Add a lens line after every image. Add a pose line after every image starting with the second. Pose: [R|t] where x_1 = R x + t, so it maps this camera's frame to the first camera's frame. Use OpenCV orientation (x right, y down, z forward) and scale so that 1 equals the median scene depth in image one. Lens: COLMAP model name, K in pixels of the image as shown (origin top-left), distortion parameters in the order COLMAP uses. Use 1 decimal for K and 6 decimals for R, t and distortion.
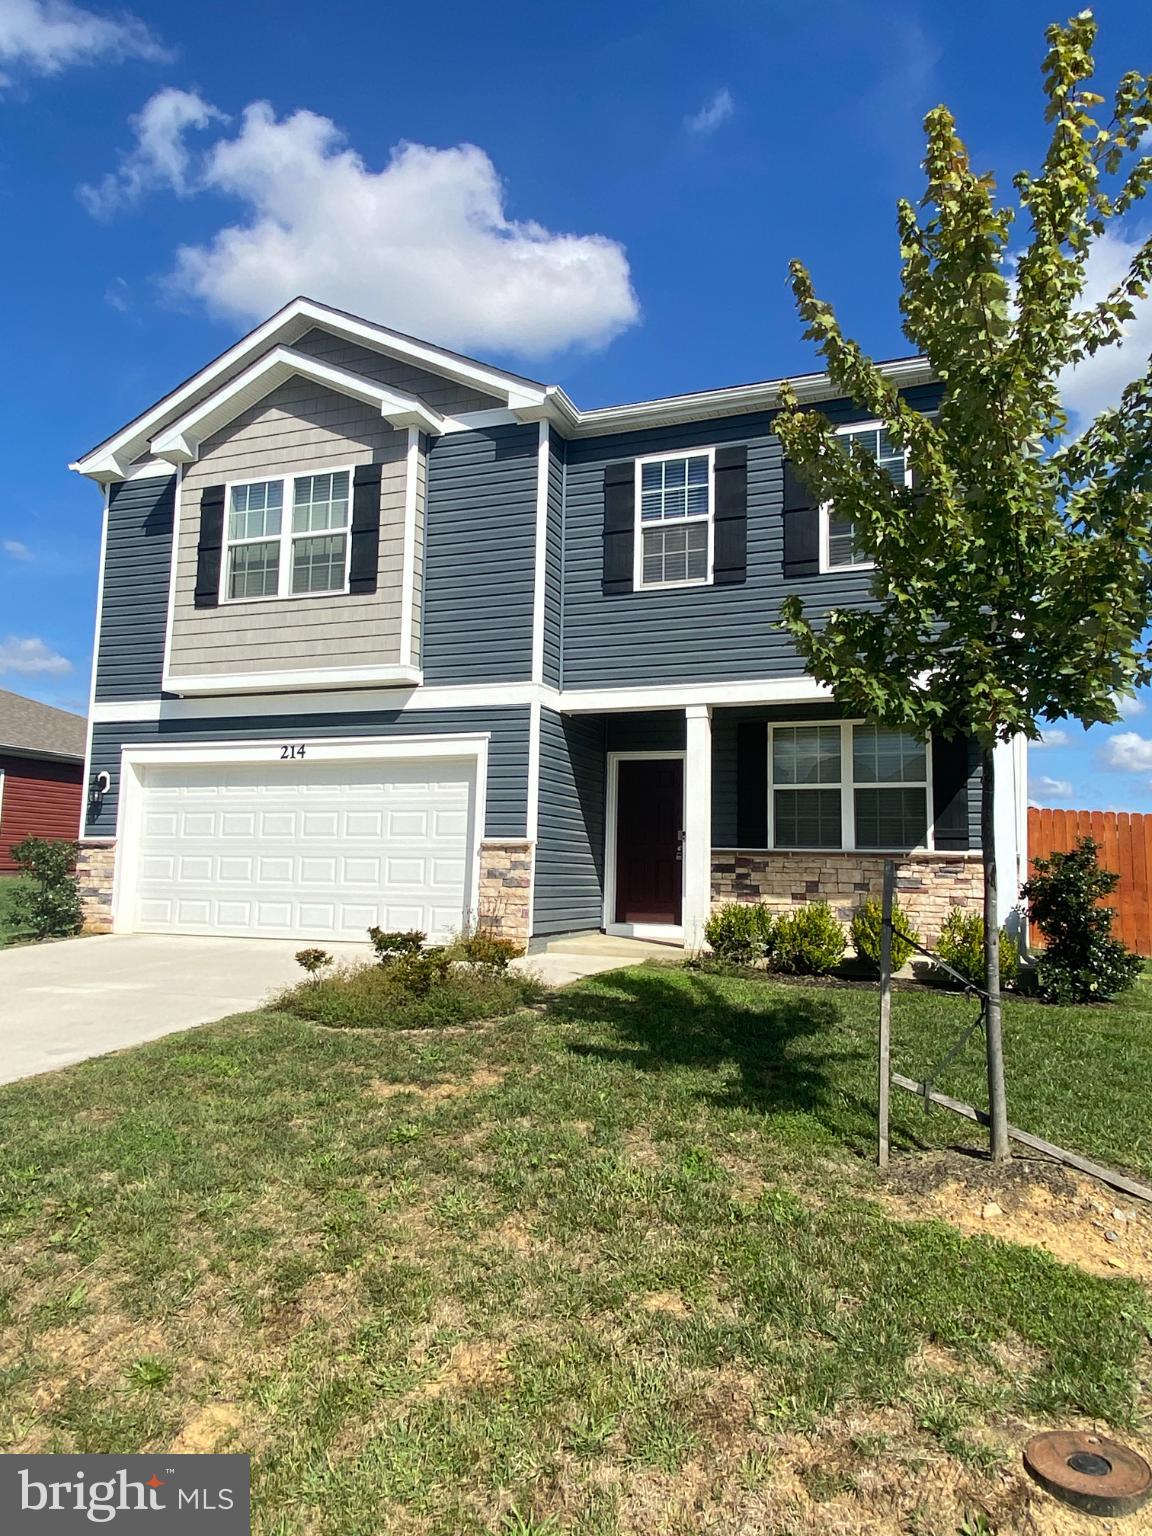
lens RADIAL K [[1053.7, 0, 583.6], [0, 1053.7, 761.5], [0, 0, 1]] dist [0.019354, -0.006788]
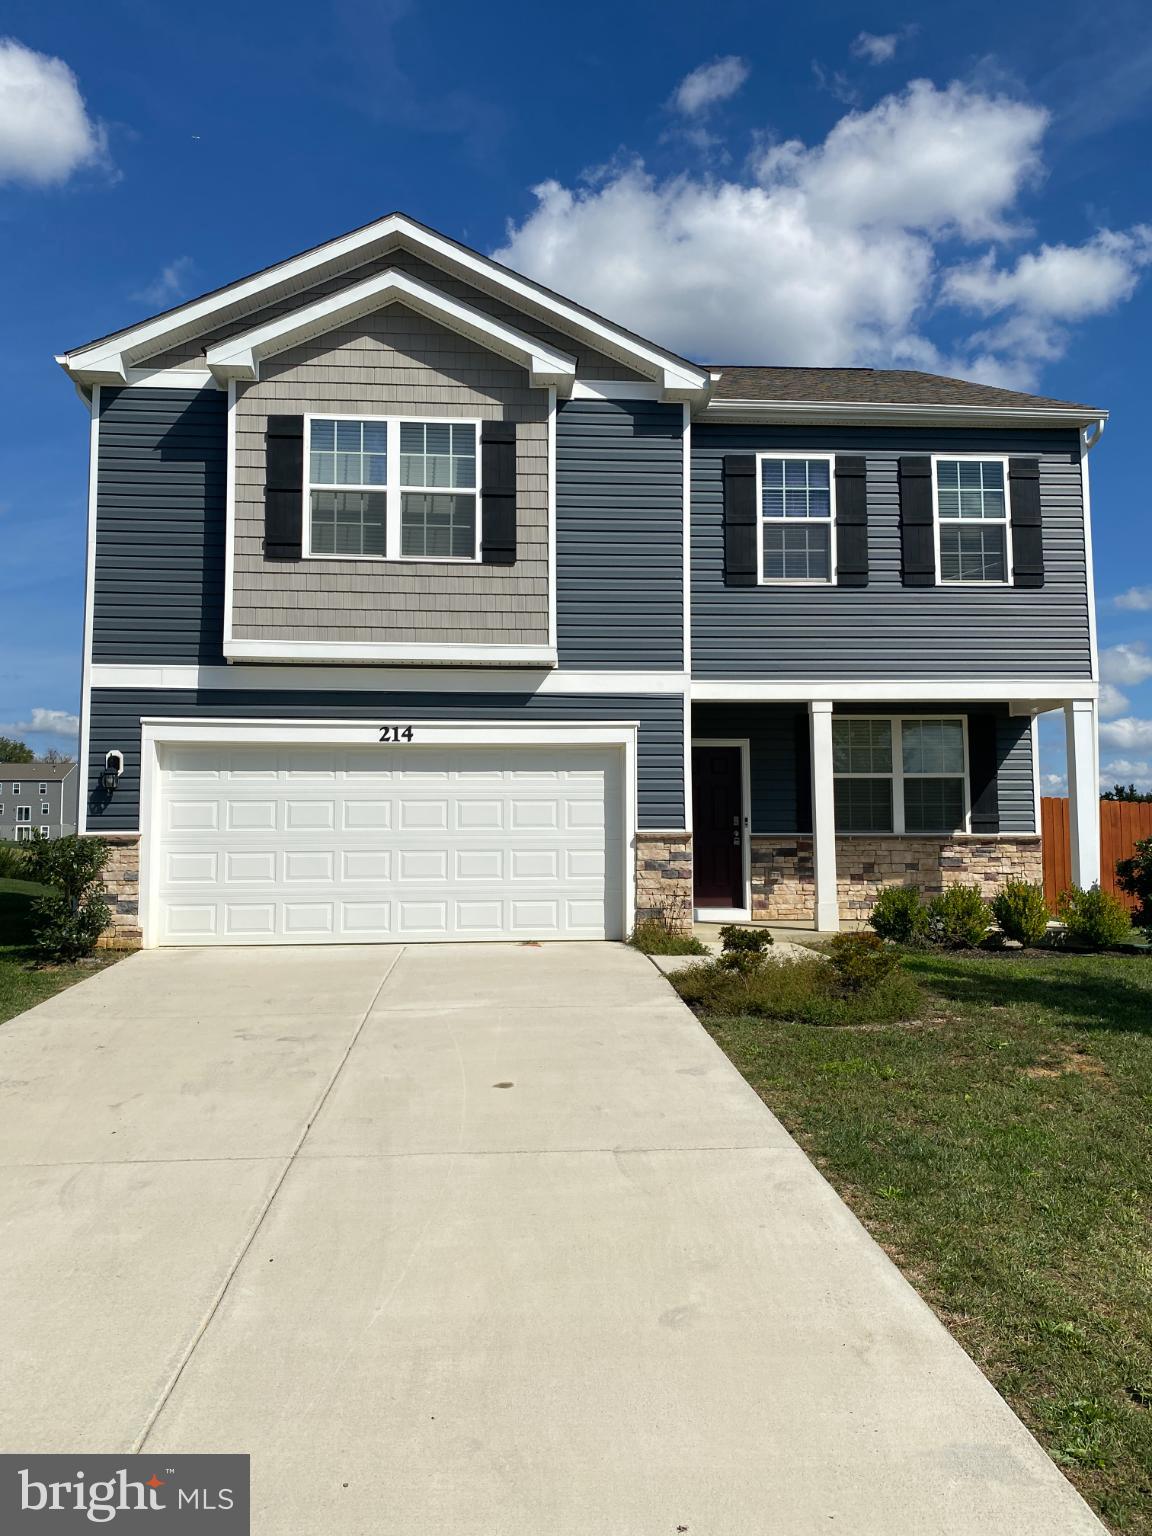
lens RADIAL K [[1172.8, 0, 565.0], [0, 1172.8, 768.3], [0, 0, 1]] dist [0.019373, -0.044795]
pose [[0.902402, 0.006572, 0.430845, -0.592624], [-0.025853, 0.998908, 0.038912, -0.023050], [-0.430119, -0.046253, 0.901587, 0.047550]]
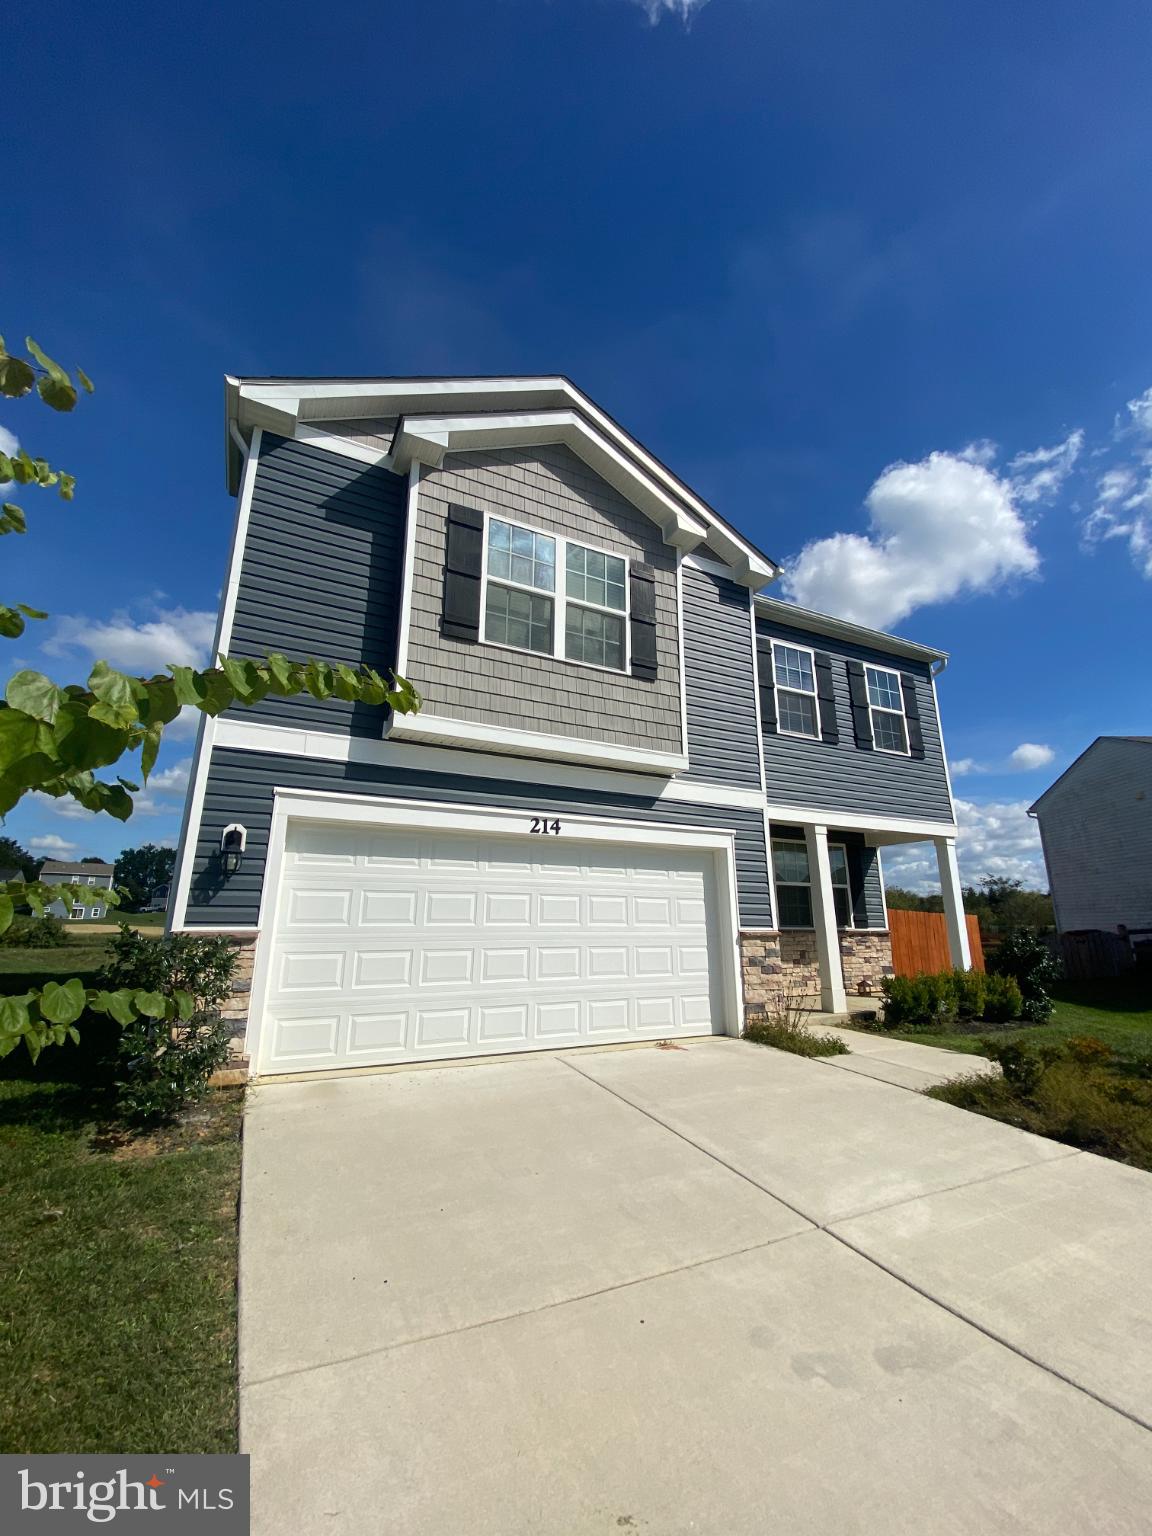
lens RADIAL K [[618.2, 0, 564.6], [0, 618.2, 765.0], [0, 0, 1]] dist [0.013660, -0.010675]
pose [[0.670092, 0.167503, 0.723131, -0.673446], [-0.077017, 0.984637, -0.156709, 0.020486], [-0.738271, 0.049316, 0.672699, 0.657431]]
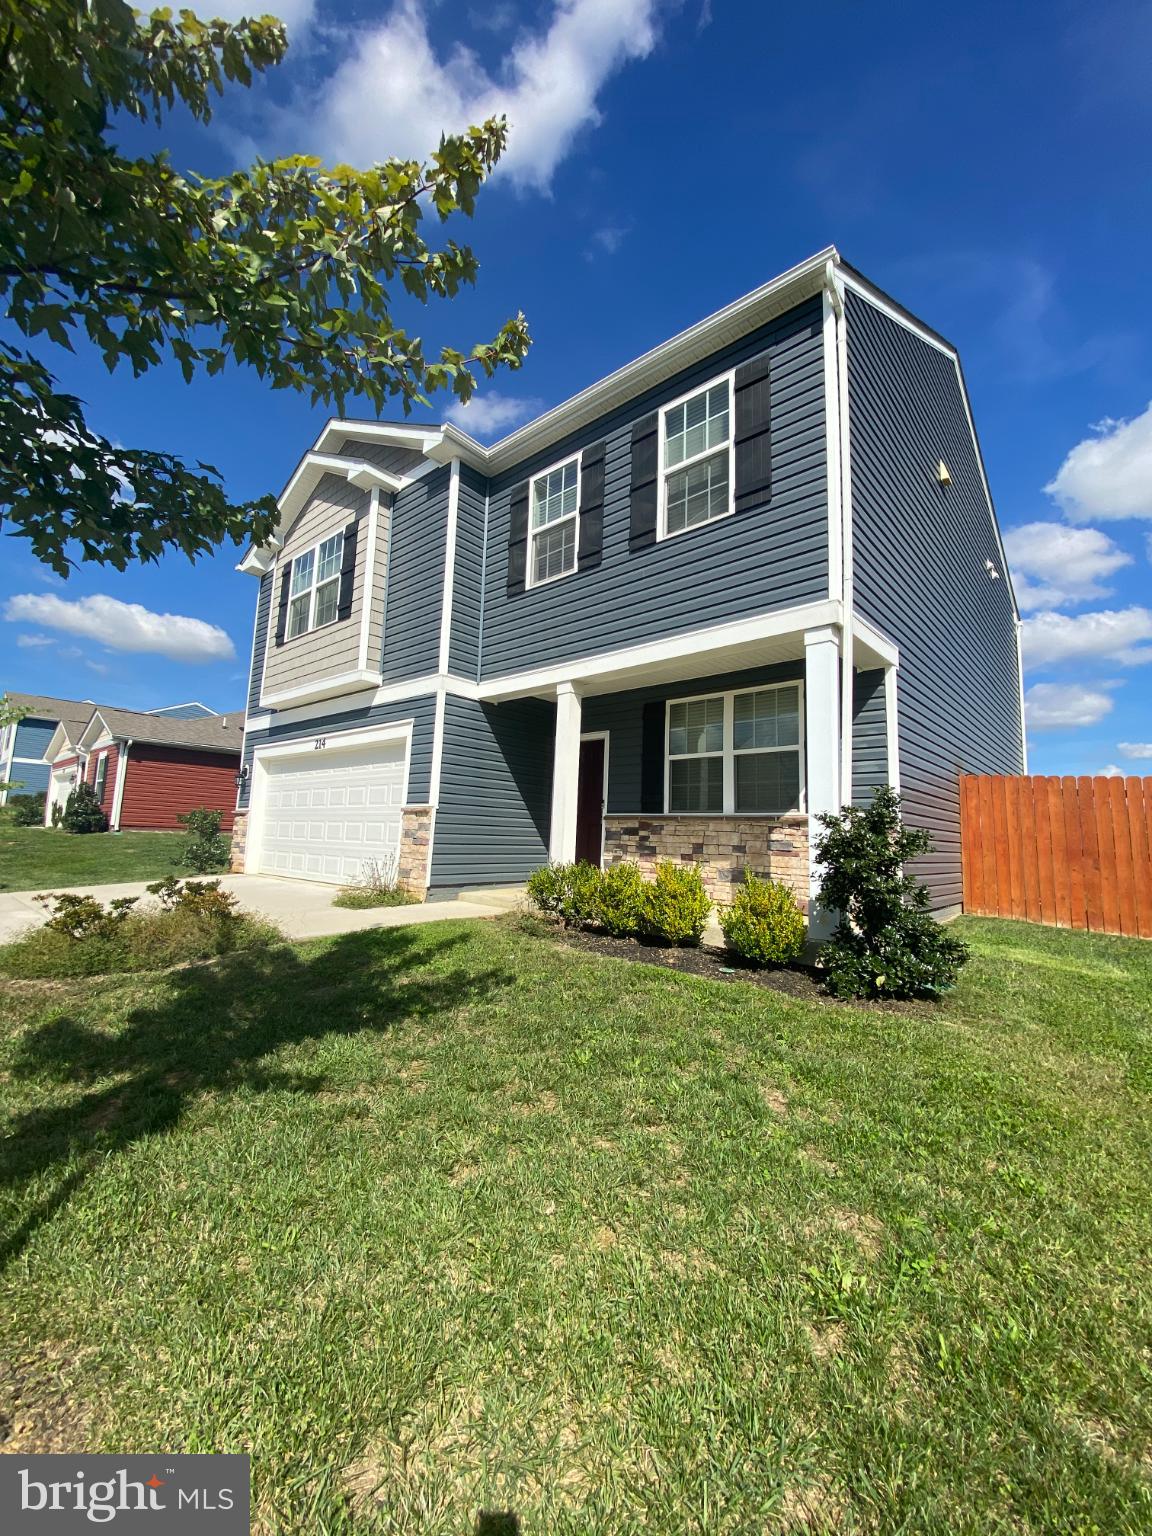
lens RADIAL K [[618.2, 0, 582.2], [0, 618.2, 770.2], [0, 0, 1]] dist [0.013660, -0.010675]
pose [[0.941385, -0.027012, -0.336250, 0.321308], [0.023523, 0.999619, -0.014446, 0.045835], [0.336513, 0.005690, 0.941662, 0.372566]]
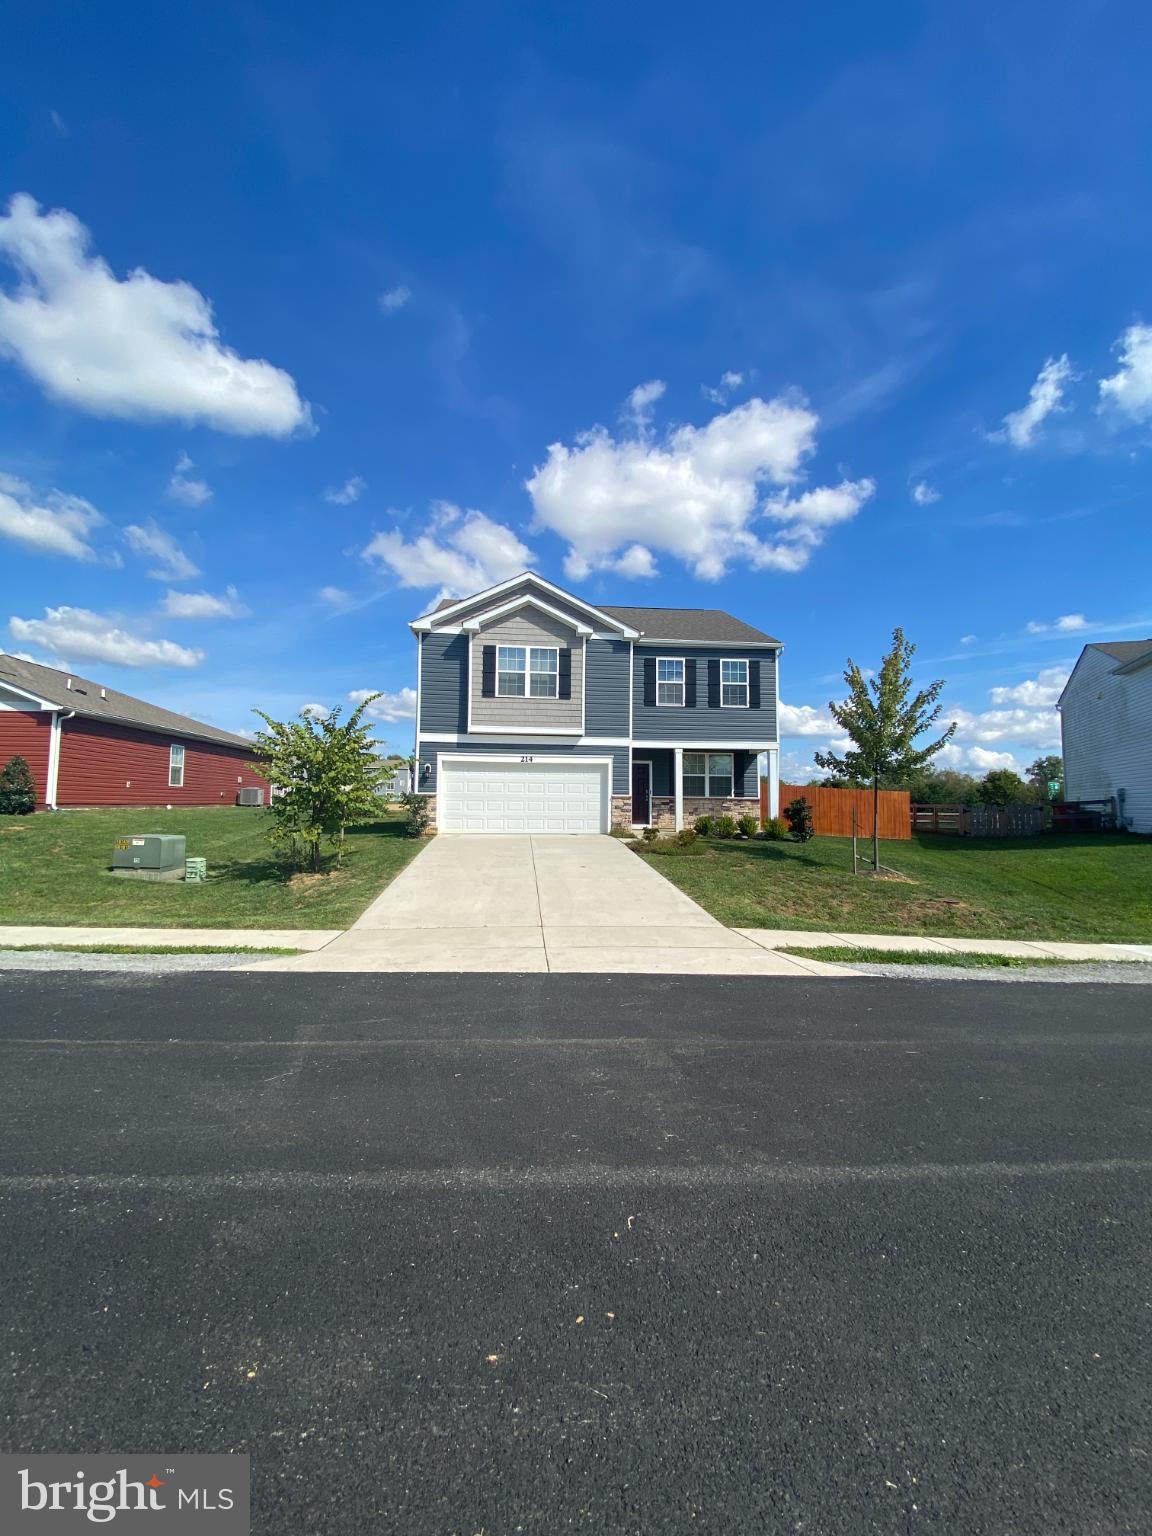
lens RADIAL K [[618.2, 0, 570.9], [0, 618.2, 776.8], [0, 0, 1]] dist [0.013660, -0.010675]
pose [[0.892218, 0.008004, 0.451534, -0.871975], [-0.041130, 0.997128, 0.063595, -0.067185], [-0.449728, -0.075312, 0.889984, -0.364112]]
